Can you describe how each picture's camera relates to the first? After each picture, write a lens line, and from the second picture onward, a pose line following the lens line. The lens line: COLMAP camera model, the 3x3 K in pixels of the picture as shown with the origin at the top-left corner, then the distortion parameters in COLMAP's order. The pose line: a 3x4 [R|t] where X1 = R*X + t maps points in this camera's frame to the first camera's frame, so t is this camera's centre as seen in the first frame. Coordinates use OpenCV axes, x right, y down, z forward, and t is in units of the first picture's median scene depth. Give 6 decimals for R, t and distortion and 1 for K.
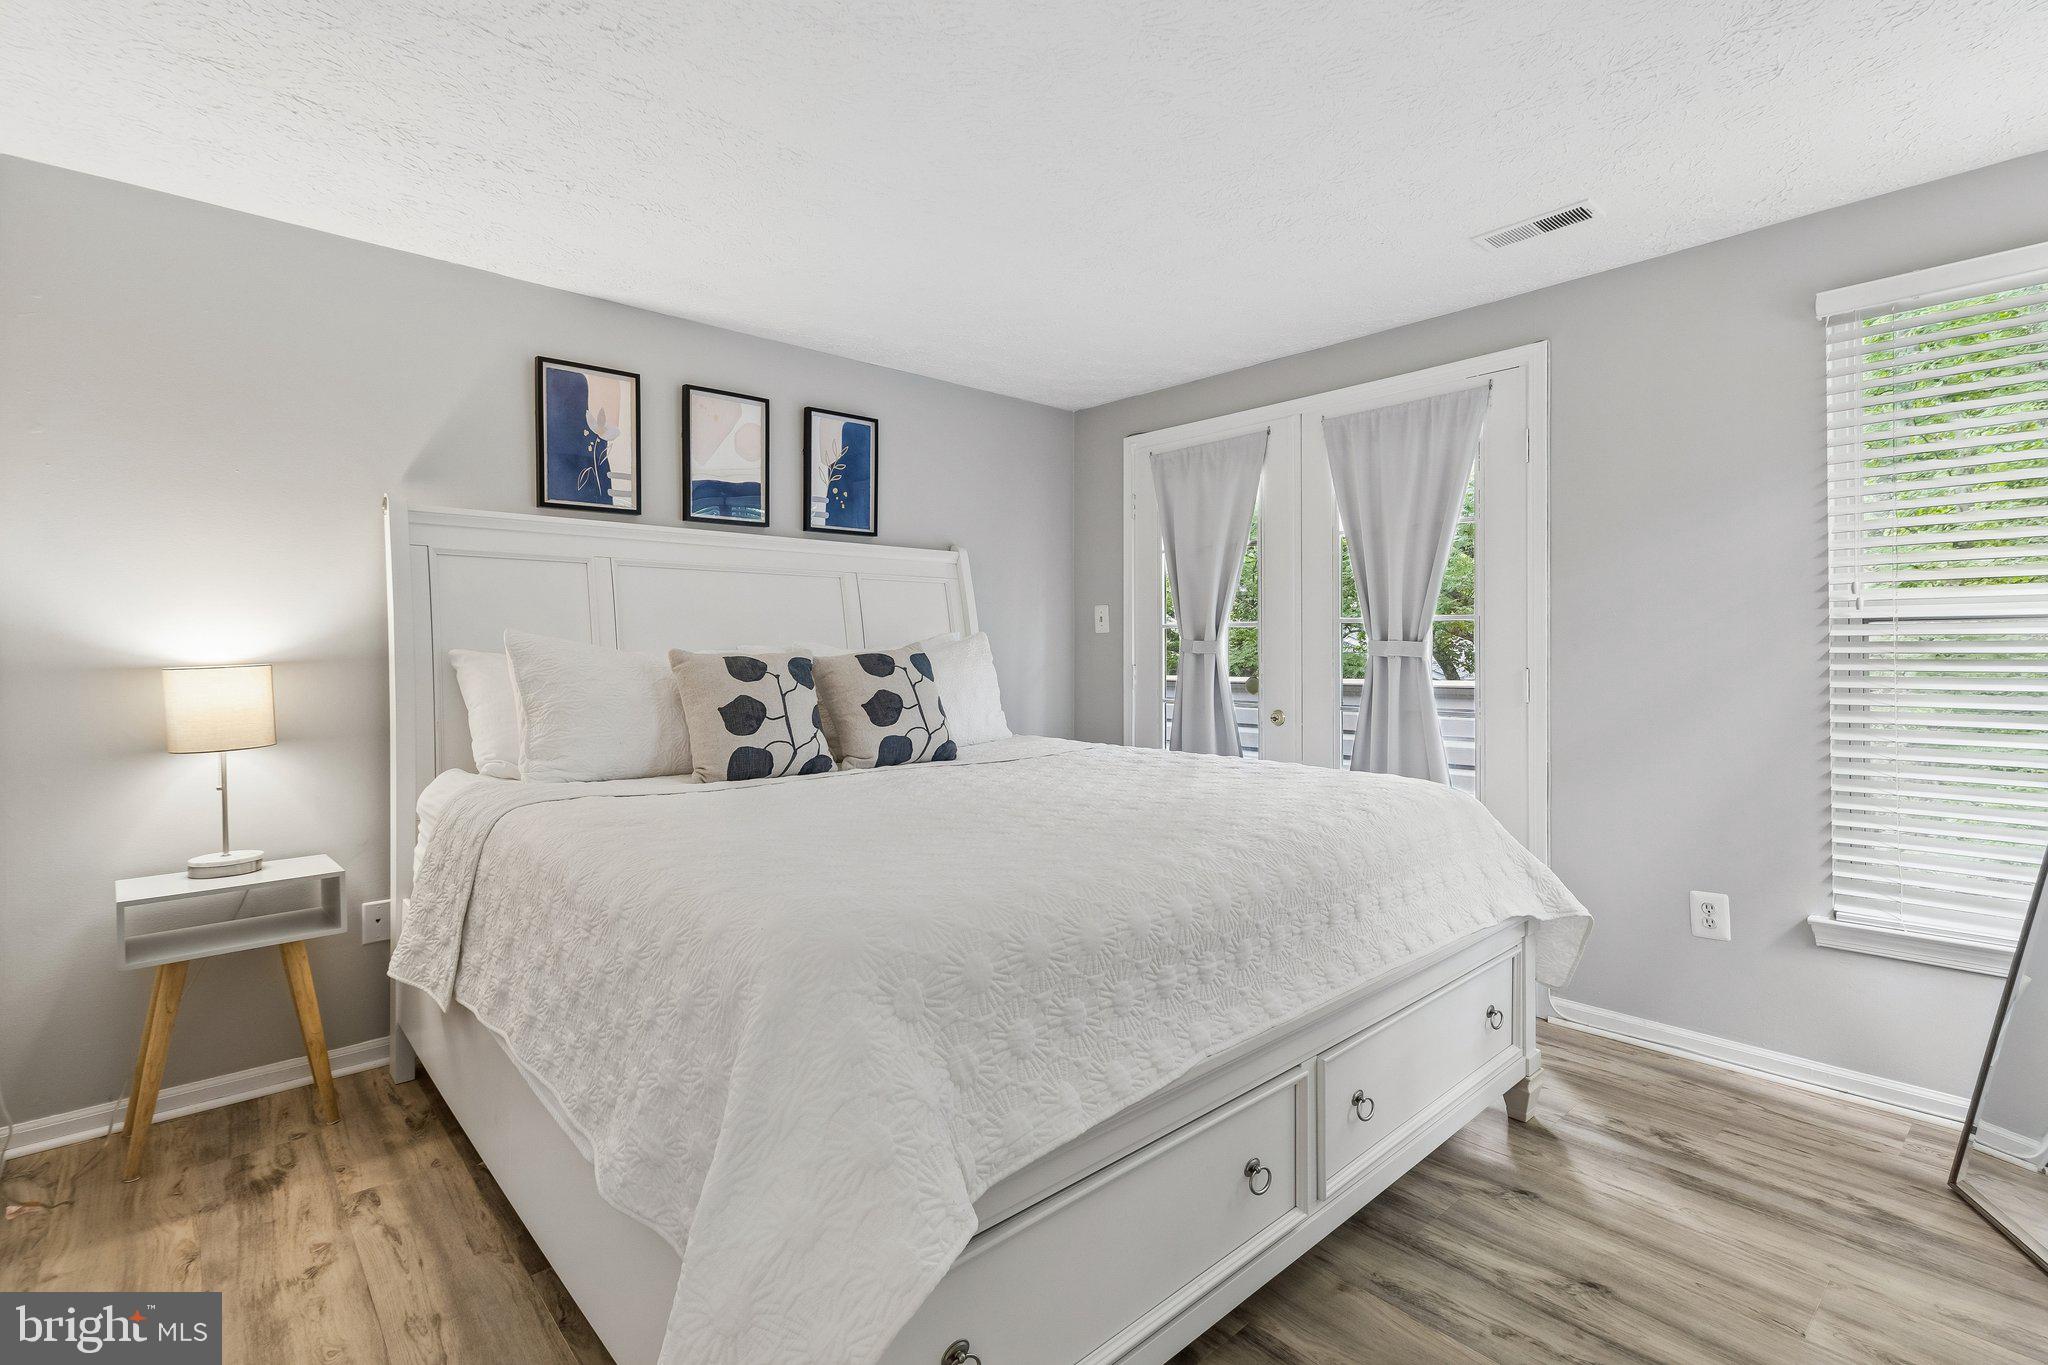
lens RADIAL K [[957.2, 0, 1014.5], [0, 957.2, 651.7], [0, 0, 1]] dist [0.001352, -0.000449]
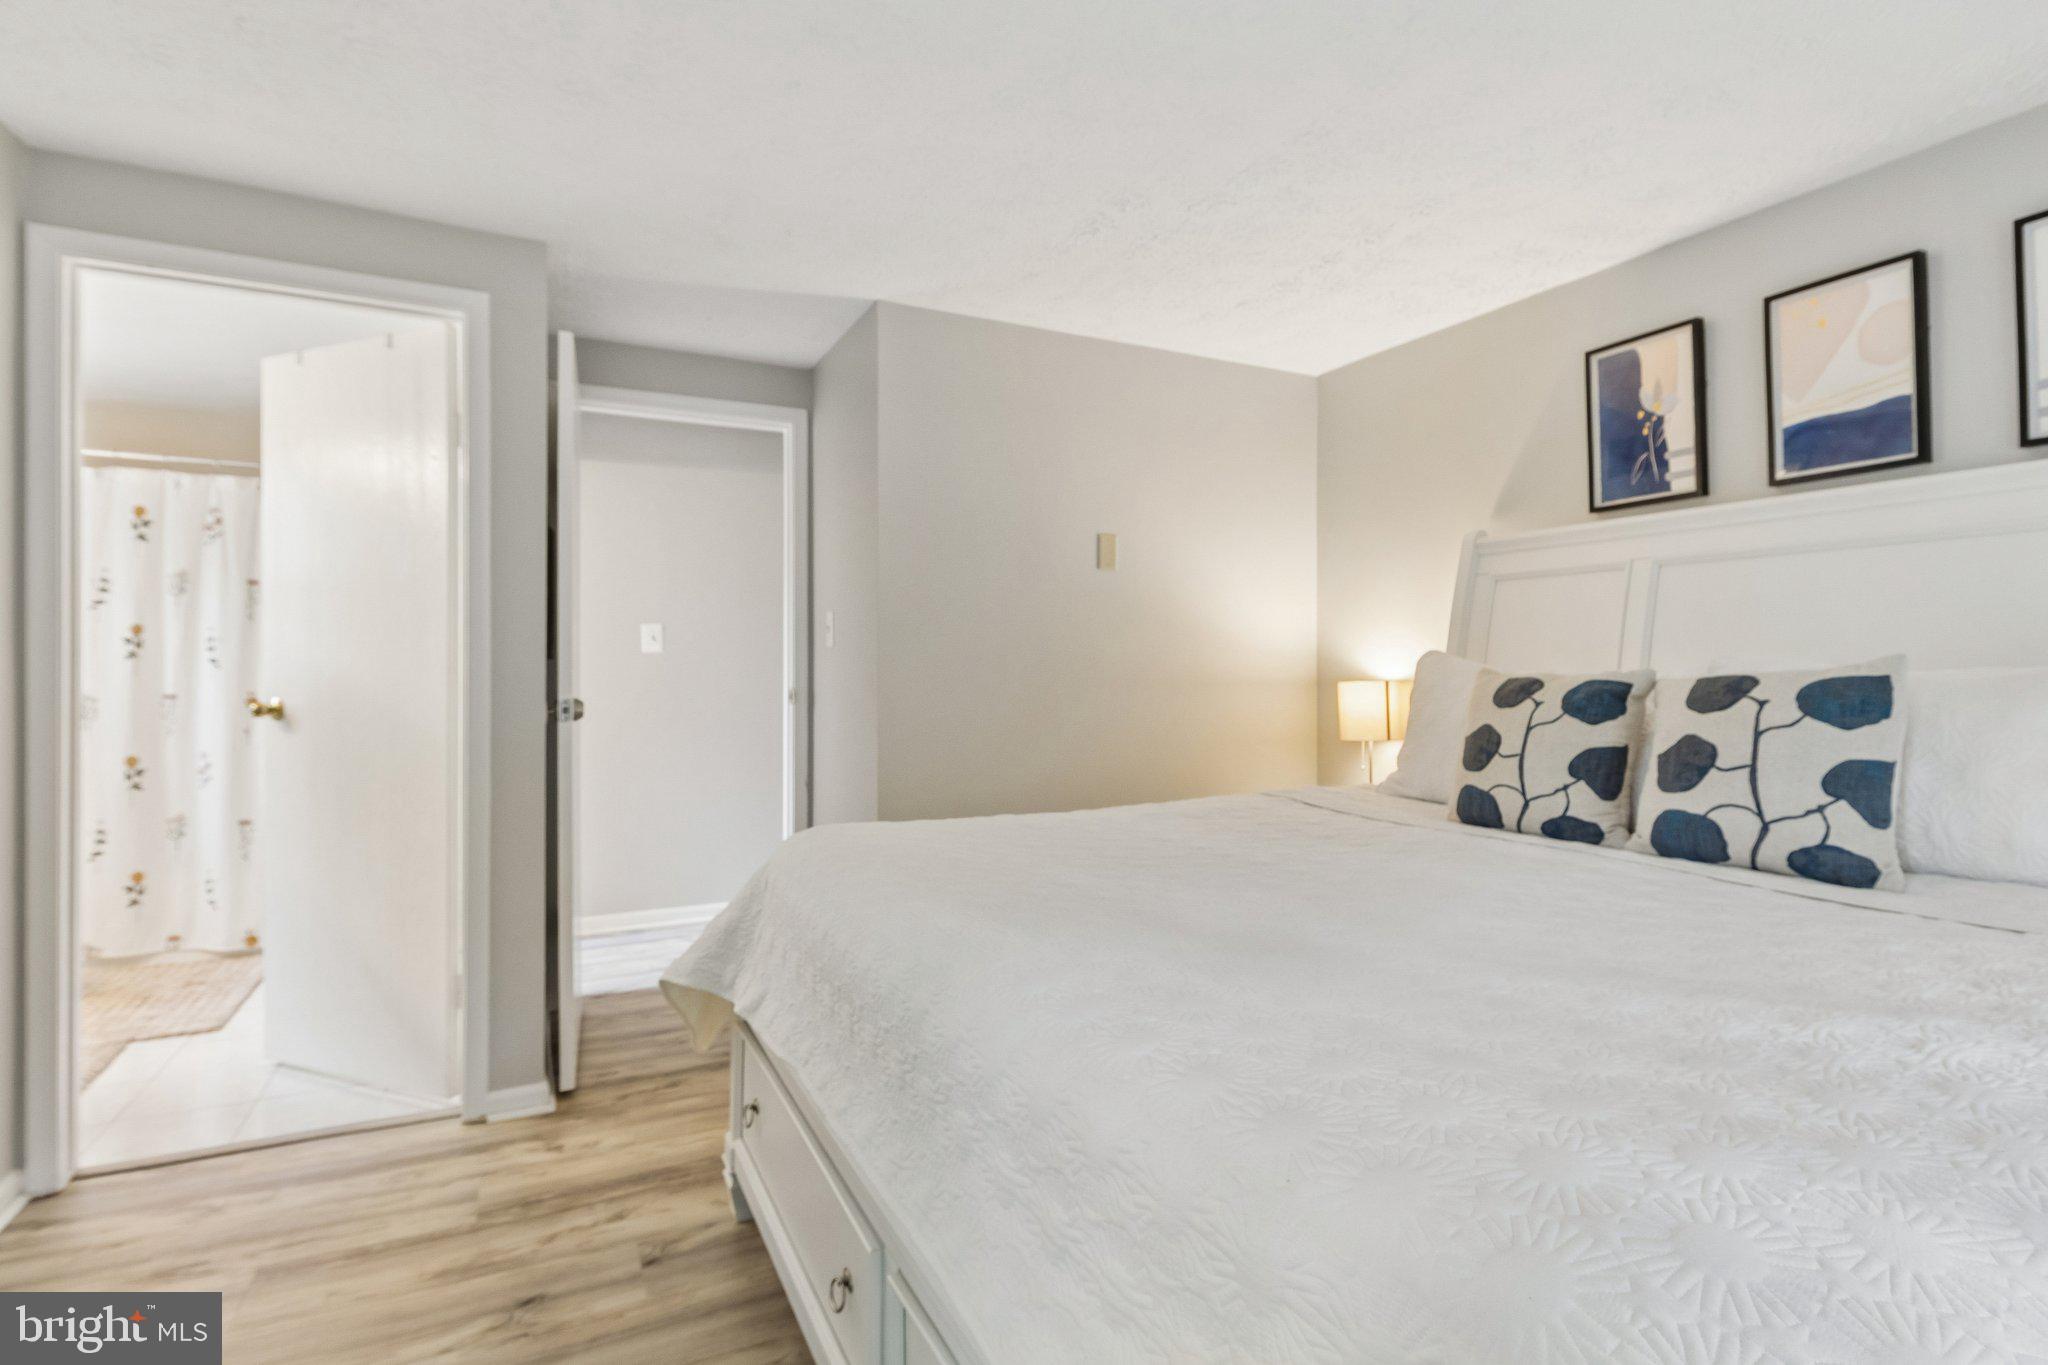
lens RADIAL K [[957.2, 0, 1014.5], [0, 957.2, 651.7], [0, 0, 1]] dist [0.001352, -0.000449]
pose [[-0.249297, -0.014709, -0.968315, 0.517376], [0.002617, 0.999871, -0.015862, -0.004468], [0.968424, -0.006488, -0.249226, 0.666937]]
